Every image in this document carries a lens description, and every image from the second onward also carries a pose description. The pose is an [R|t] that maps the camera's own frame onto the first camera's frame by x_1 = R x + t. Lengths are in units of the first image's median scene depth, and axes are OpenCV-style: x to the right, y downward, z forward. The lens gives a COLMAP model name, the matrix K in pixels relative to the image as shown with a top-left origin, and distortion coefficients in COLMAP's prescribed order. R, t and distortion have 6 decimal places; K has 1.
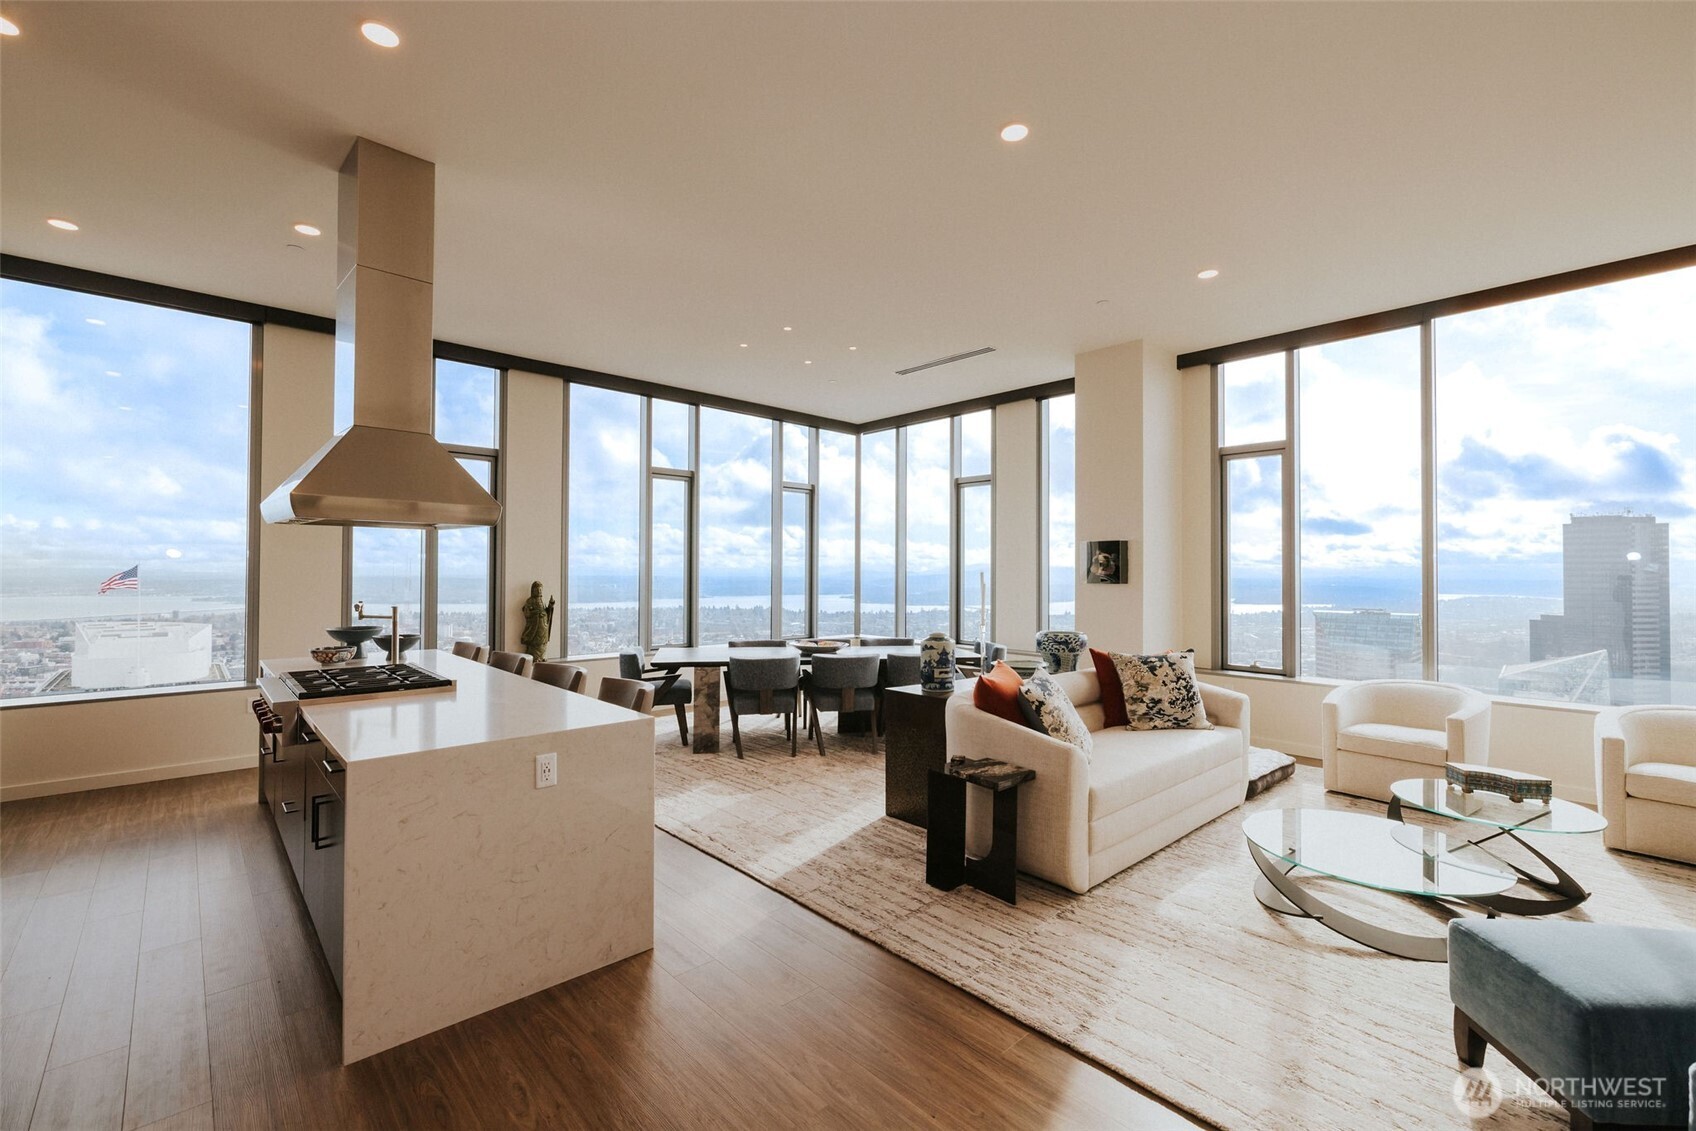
lens RADIAL K [[718.7, 0, 841.2], [0, 718.7, 561.3], [0, 0, 1]] dist [-0.001869, 0.001159]
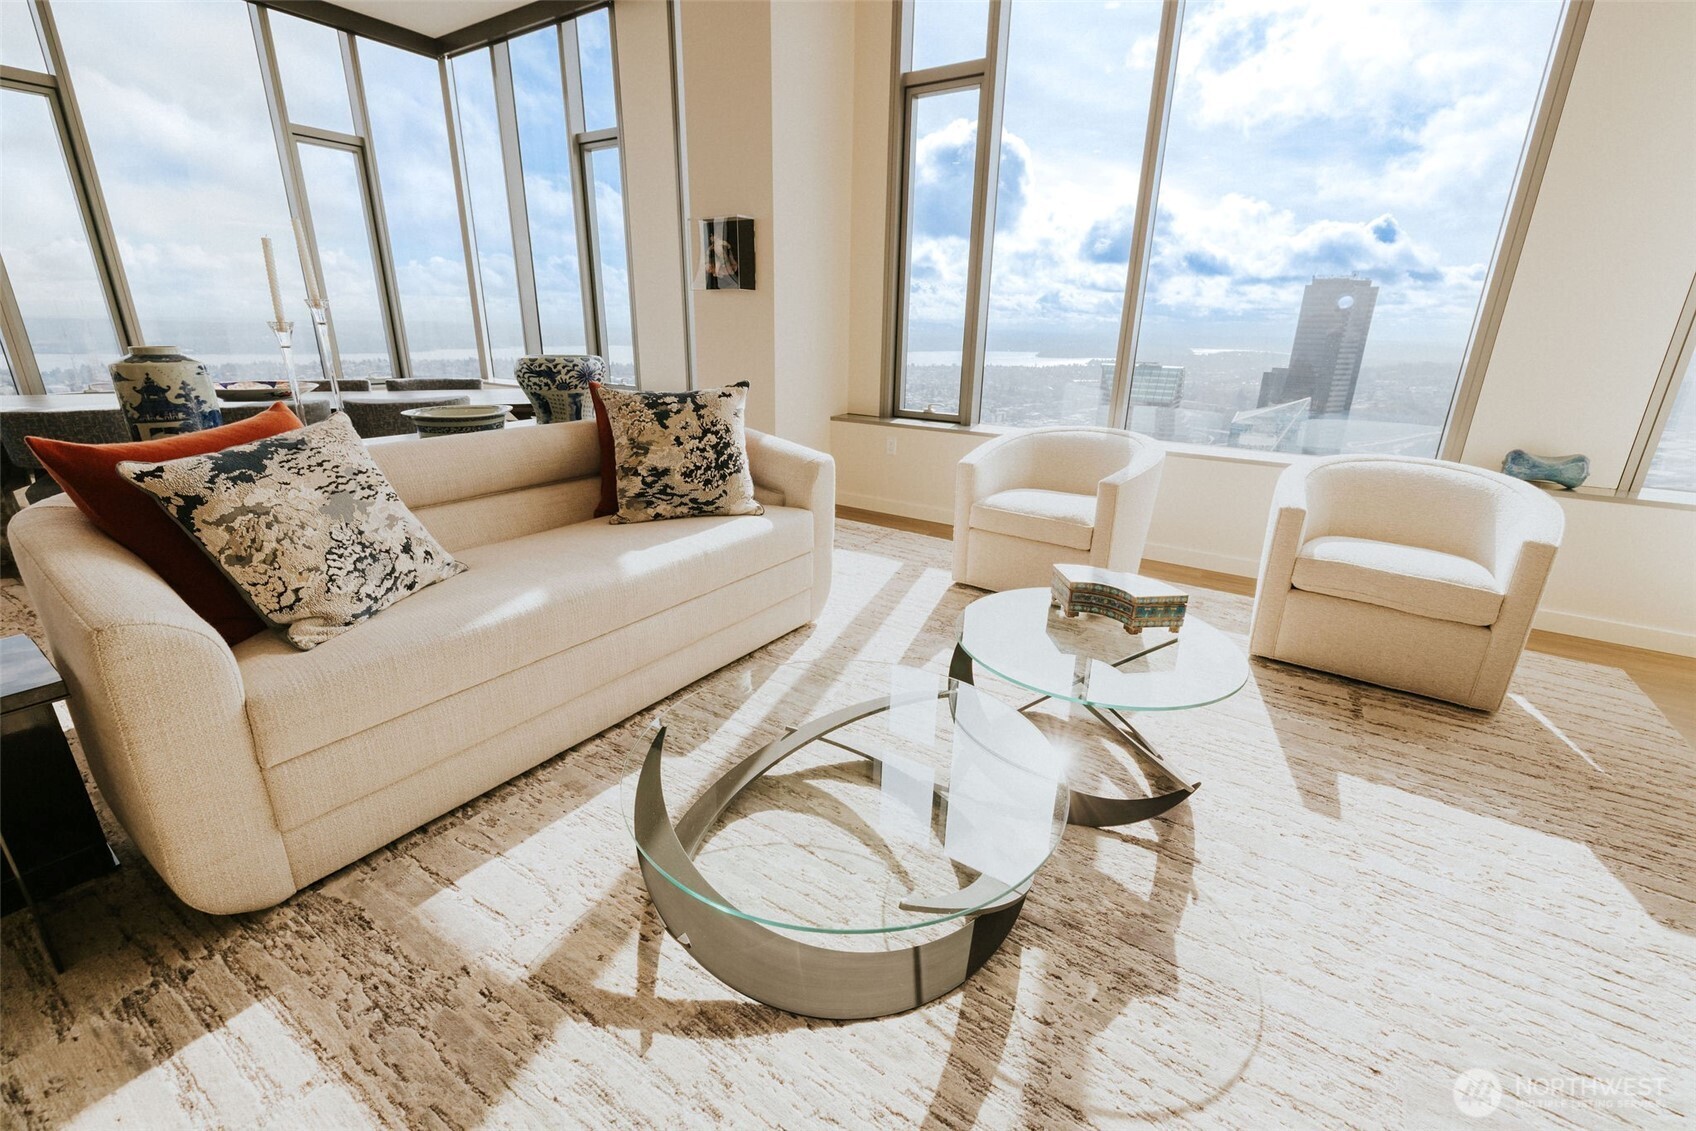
lens RADIAL K [[718.7, 0, 847.8], [0, 718.7, 559.4], [0, 0, 1]] dist [-0.001869, 0.001159]
pose [[0.968366, -0.064591, 0.241030, 0.441023], [-0.018188, 0.945080, 0.326332, 0.069829], [-0.248871, -0.320393, 0.914009, 0.412710]]
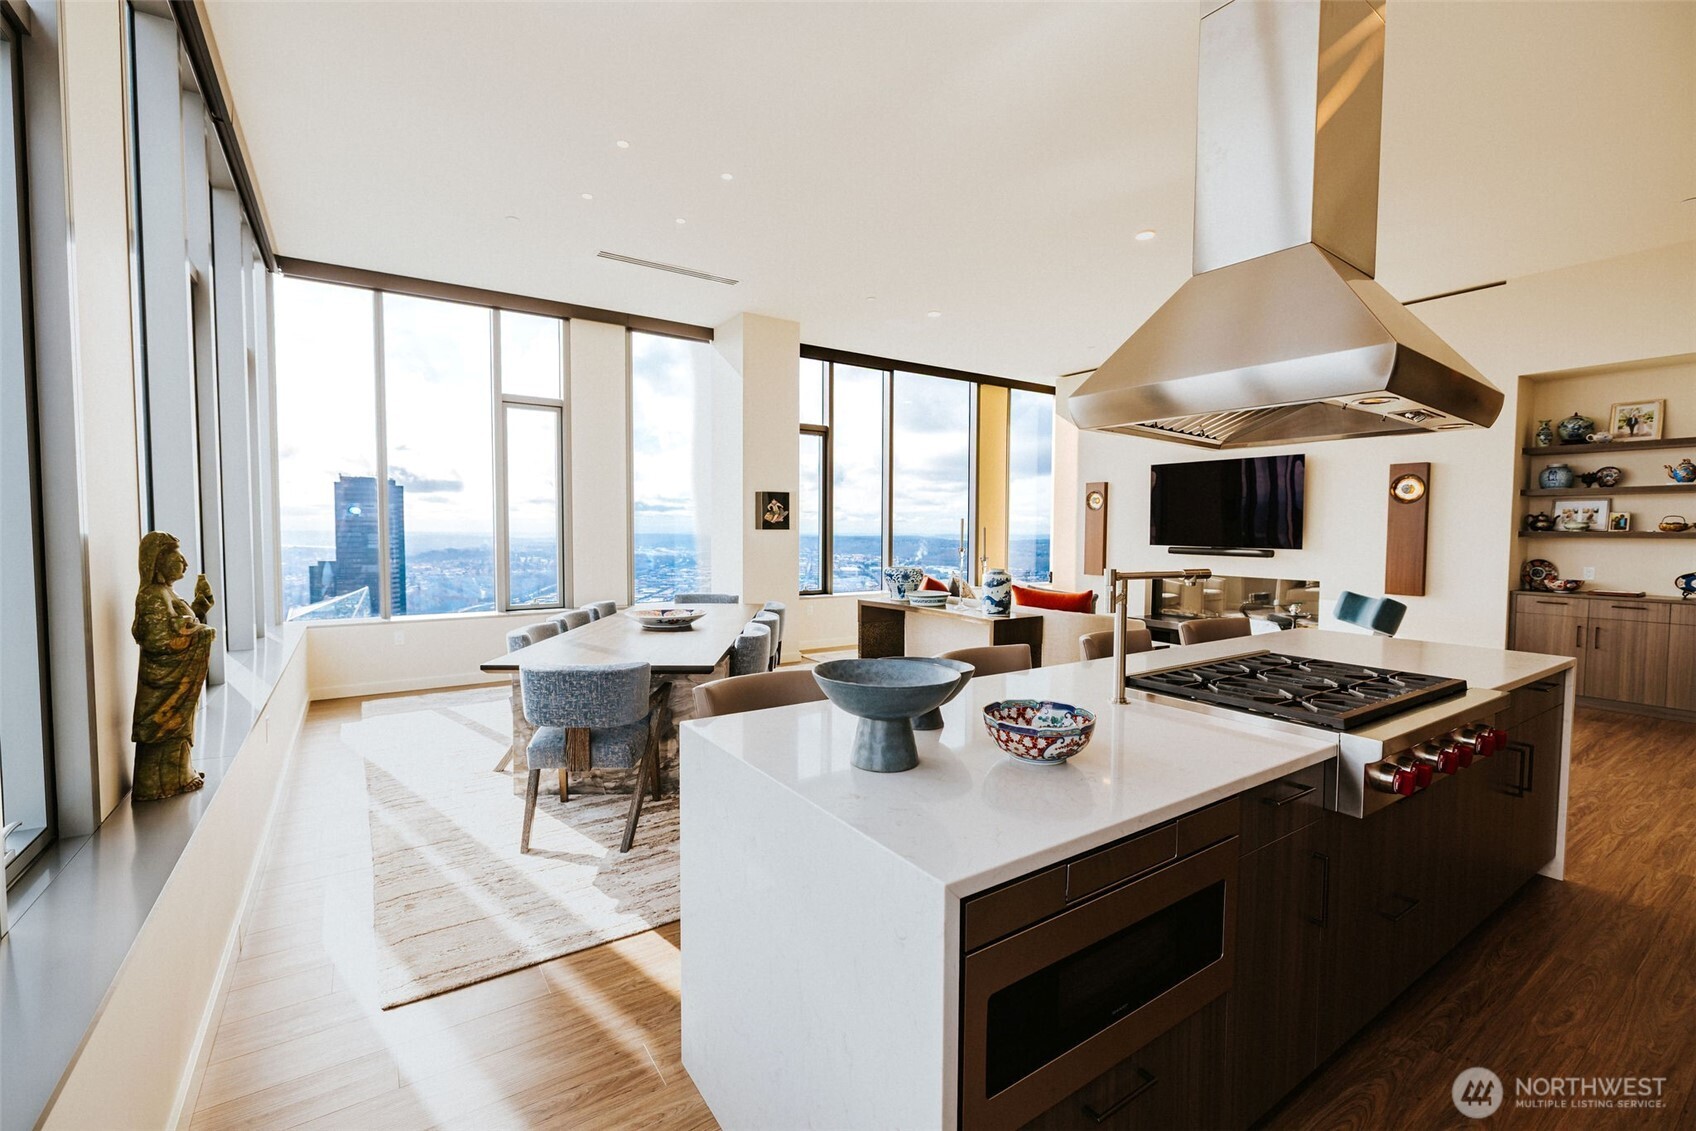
lens RADIAL K [[718.7, 0, 841.0], [0, 718.7, 567.2], [0, 0, 1]] dist [-0.001869, 0.001159]
pose [[0.166616, -0.052608, 0.984617, -1.083037], [-0.022760, 0.998104, 0.057180, 0.034735], [-0.985759, -0.031937, 0.165103, 1.032161]]
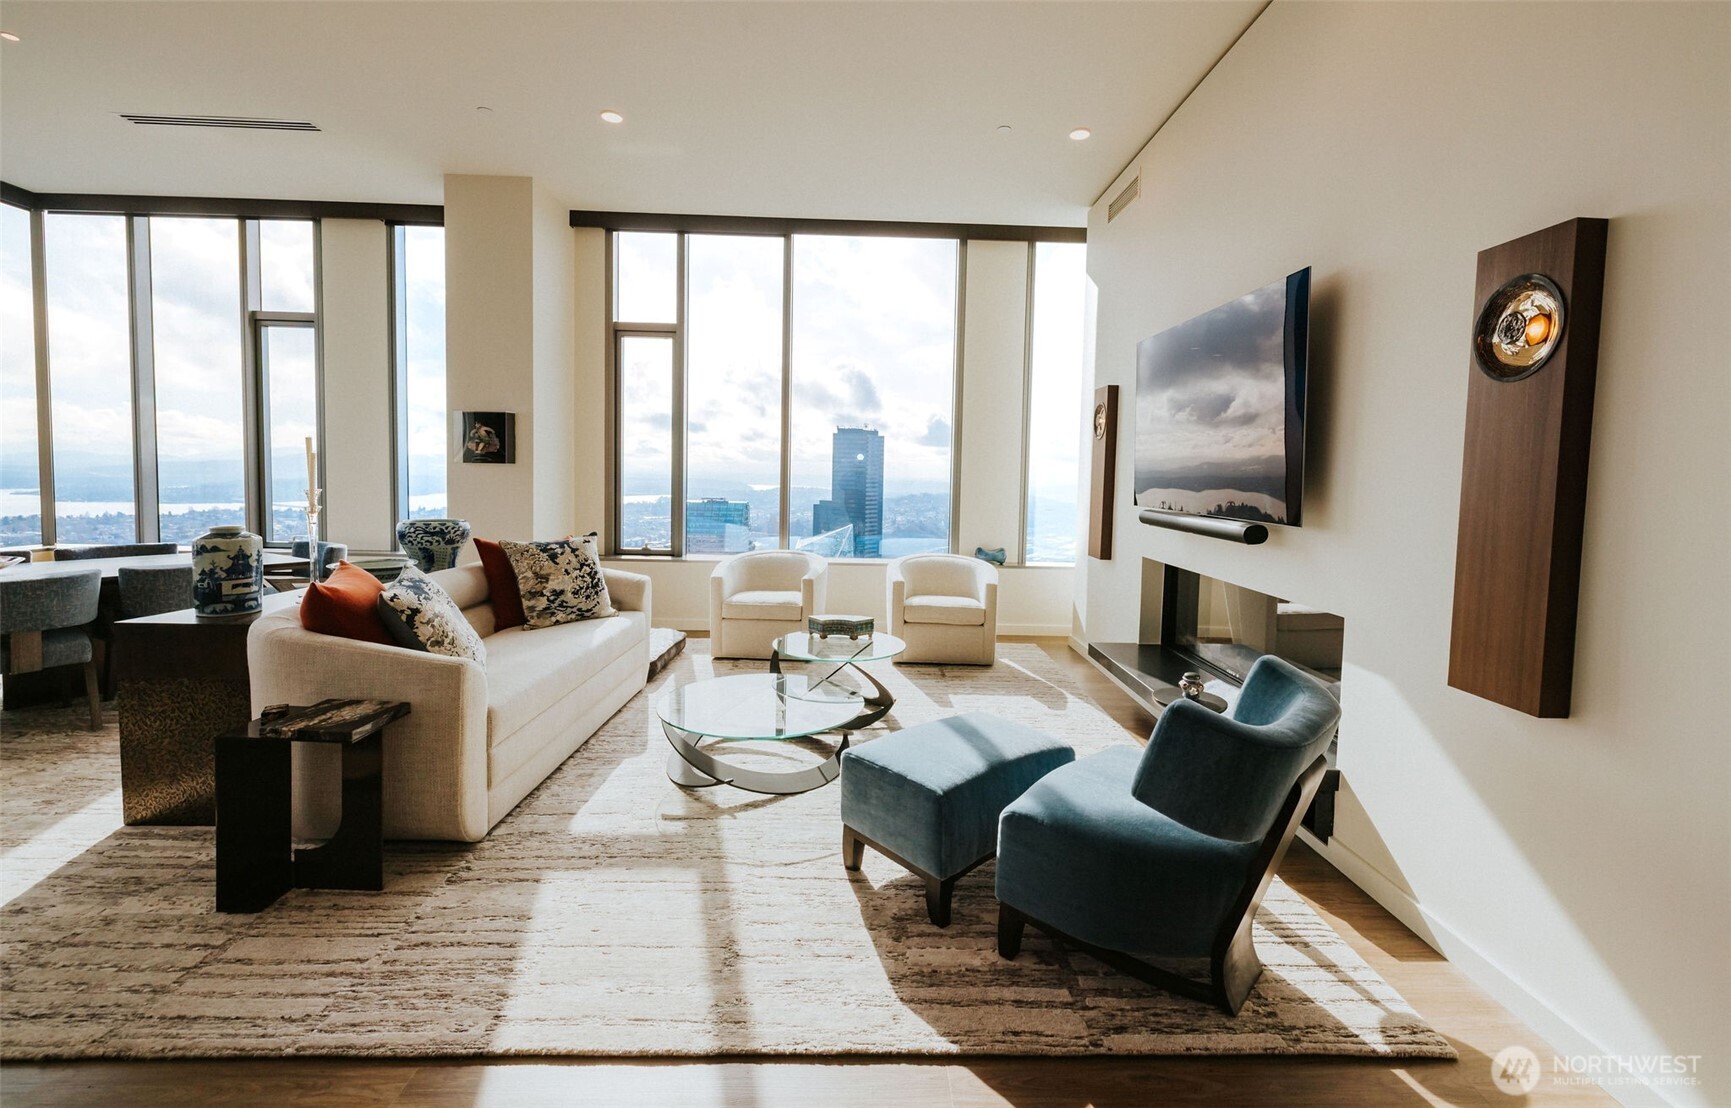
lens RADIAL K [[746.7, 0, 889.8], [0, 746.7, 513.4], [0, 0, 1]] dist [-0.000890, 0.000058]
pose [[0.648361, -0.031523, 0.760680, 0.009839], [-0.030909, 0.997229, 0.067670, 0.023566], [-0.760705, -0.067387, 0.645590, 0.108182]]
